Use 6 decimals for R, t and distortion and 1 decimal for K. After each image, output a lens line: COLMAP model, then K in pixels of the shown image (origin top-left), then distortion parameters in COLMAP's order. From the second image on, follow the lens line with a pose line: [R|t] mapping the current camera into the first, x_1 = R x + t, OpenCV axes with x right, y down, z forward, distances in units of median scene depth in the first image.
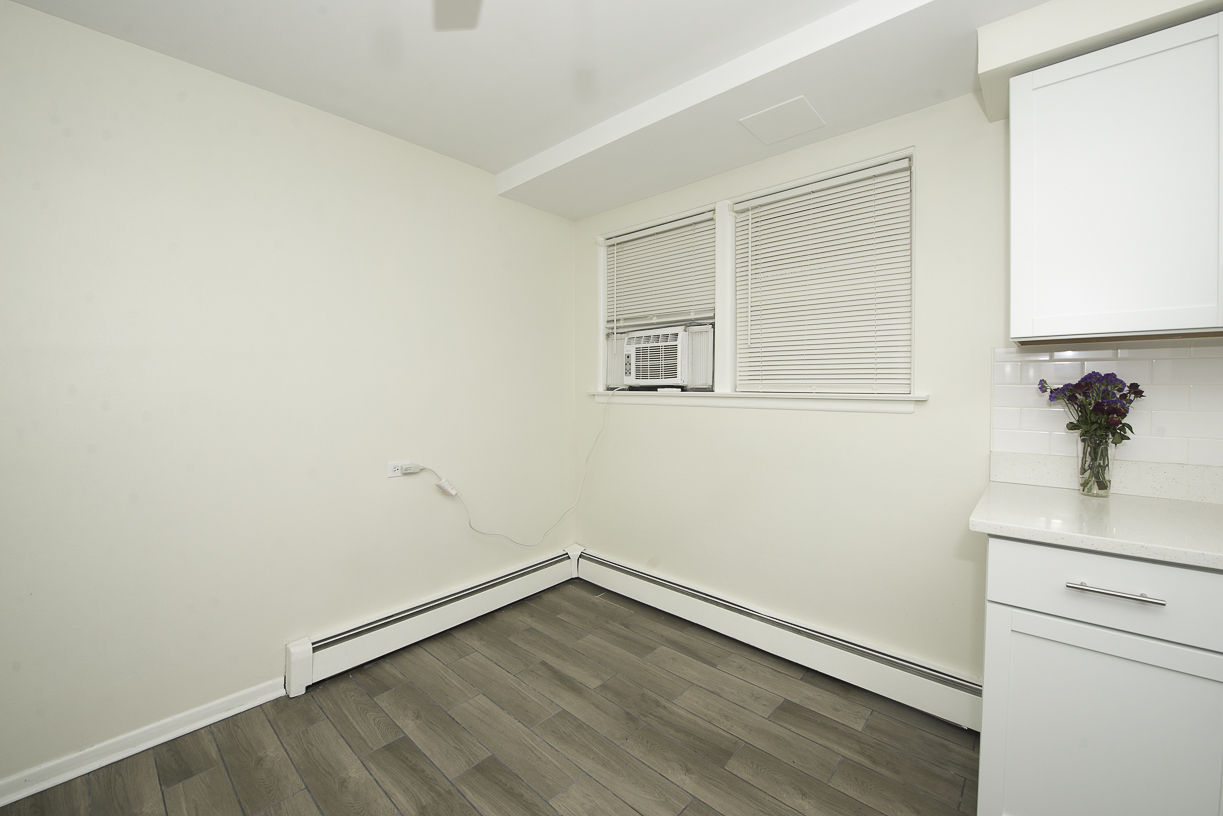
lens RADIAL K [[495.1, 0, 608.9], [0, 495.1, 388.0], [0, 0, 1]] dist [-0.012102, -0.000432]
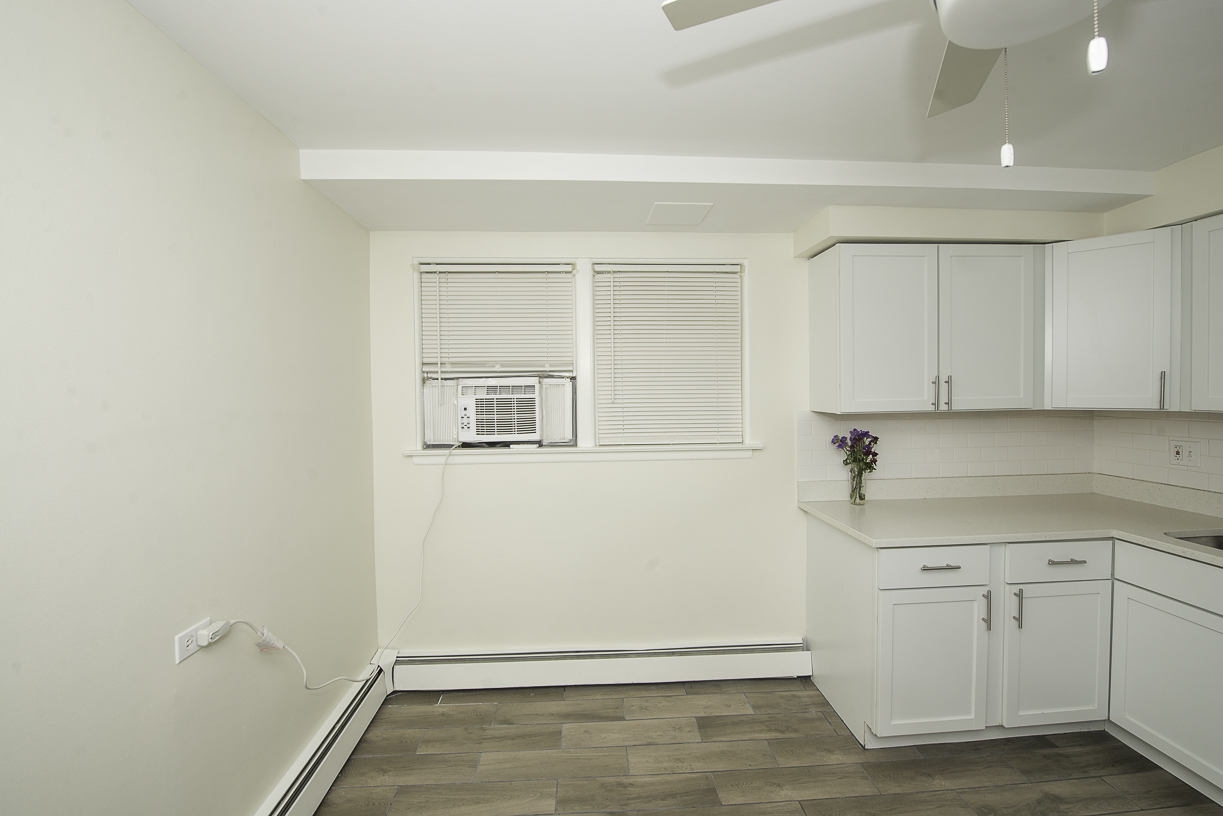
lens RADIAL K [[495.1, 0, 608.9], [0, 495.1, 388.0], [0, 0, 1]] dist [-0.012102, -0.000432]
pose [[0.694099, -0.006894, 0.719847, -0.474297], [0.015776, 0.999860, -0.005636, -0.105795], [-0.719707, 0.015268, 0.694110, 0.261261]]
